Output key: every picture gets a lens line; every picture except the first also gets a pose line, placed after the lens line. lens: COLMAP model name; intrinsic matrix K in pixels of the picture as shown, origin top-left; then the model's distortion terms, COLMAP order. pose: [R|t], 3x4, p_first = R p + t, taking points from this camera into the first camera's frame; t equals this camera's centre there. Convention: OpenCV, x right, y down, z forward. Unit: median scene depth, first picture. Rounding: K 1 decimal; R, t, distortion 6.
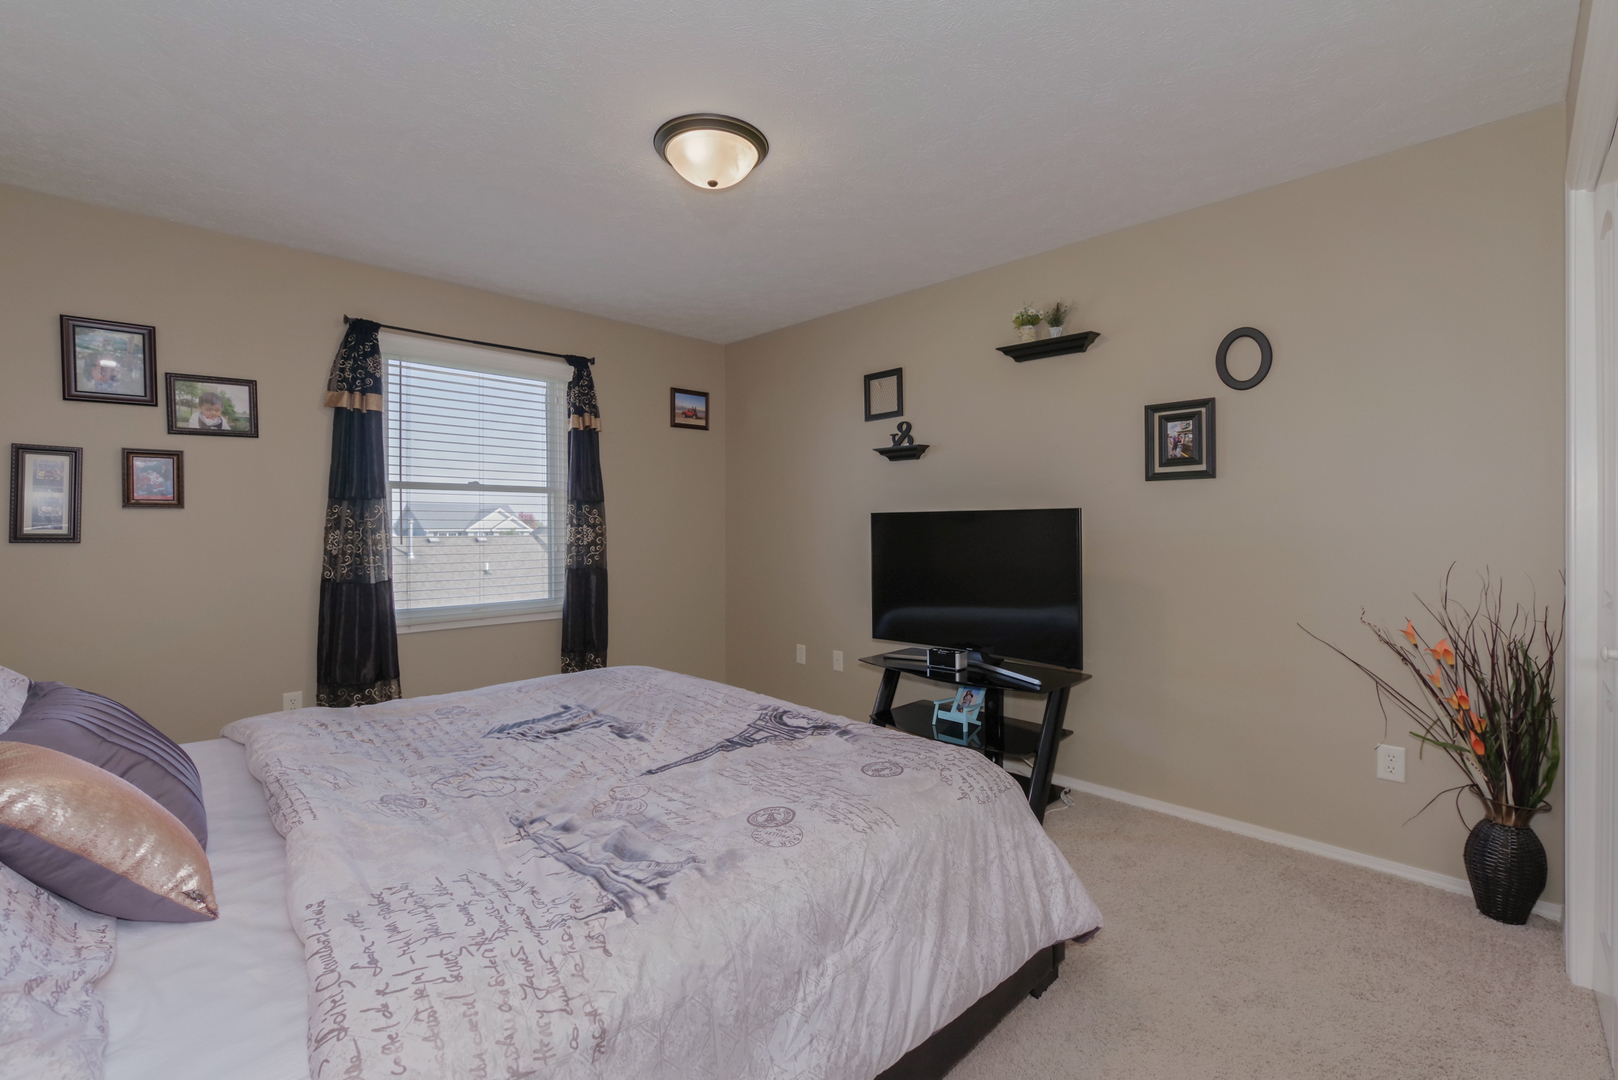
lens RADIAL K [[709.9, 0, 809.0], [0, 709.9, 534.2], [0, 0, 1]] dist [0.001874, 0.000005]
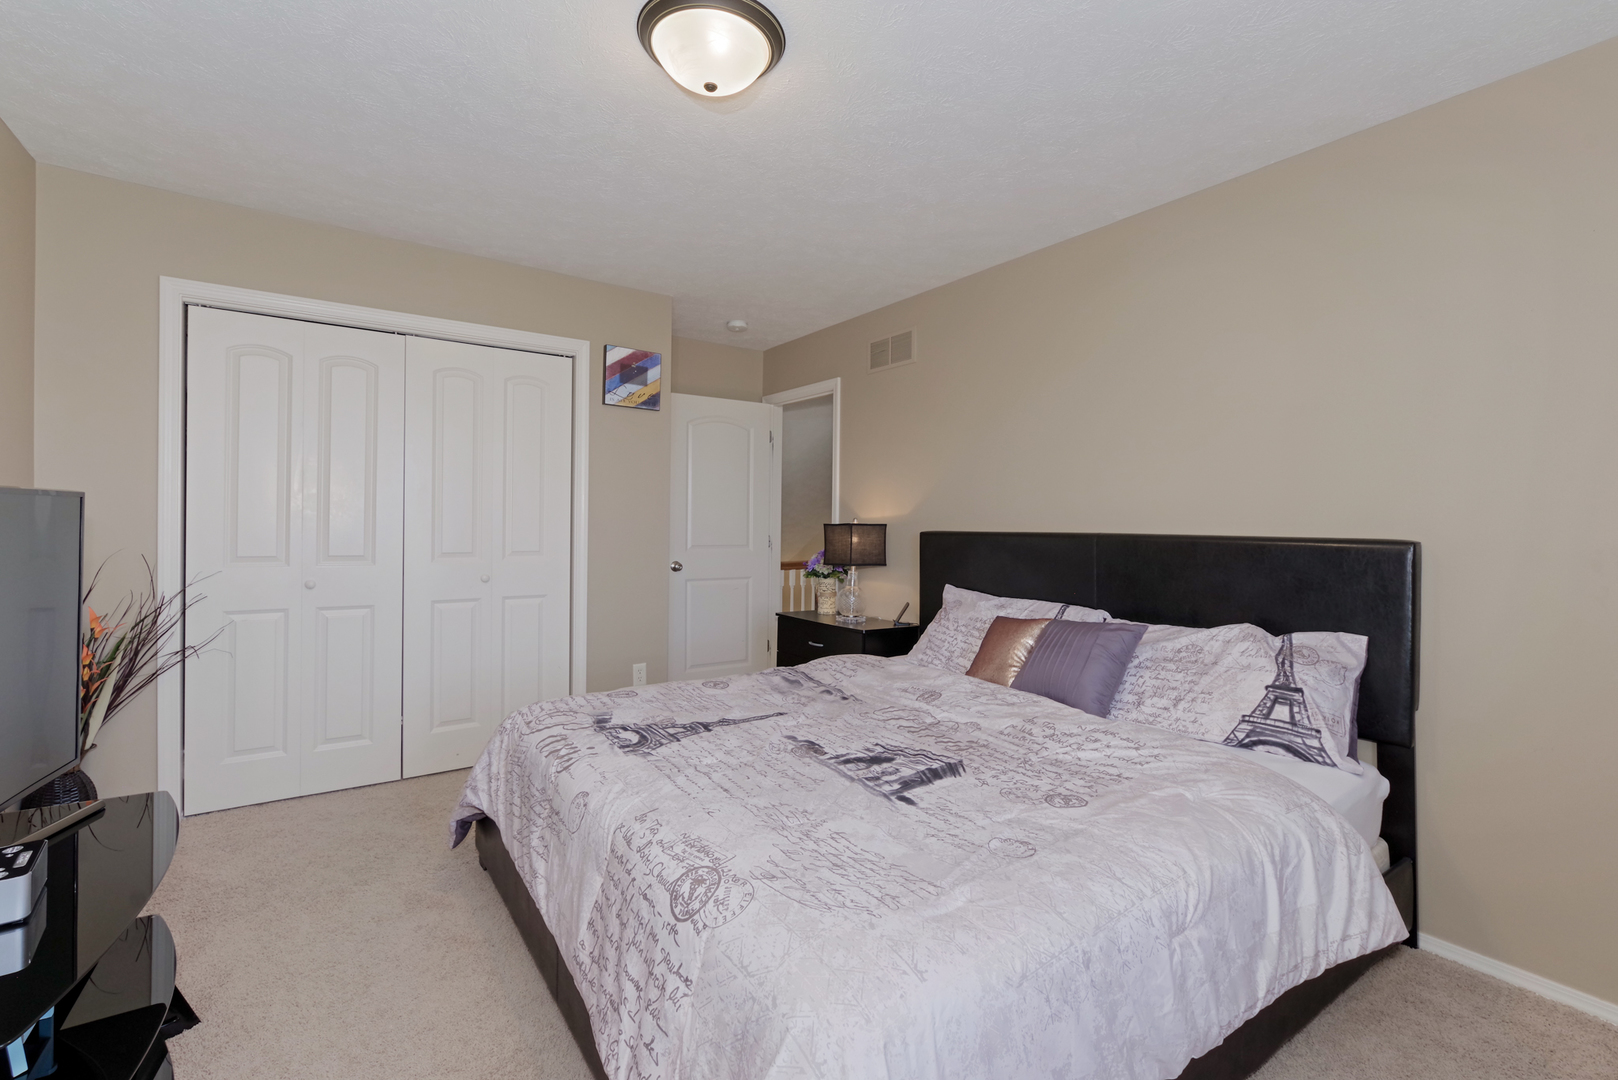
lens RADIAL K [[709.9, 0, 809.0], [0, 709.9, 534.2], [0, 0, 1]] dist [0.001874, 0.000005]
pose [[-0.984869, -0.013999, 0.172737, -0.417732], [-0.009901, 0.999649, 0.024562, -0.026213], [-0.173020, 0.022480, -0.984662, 1.917362]]
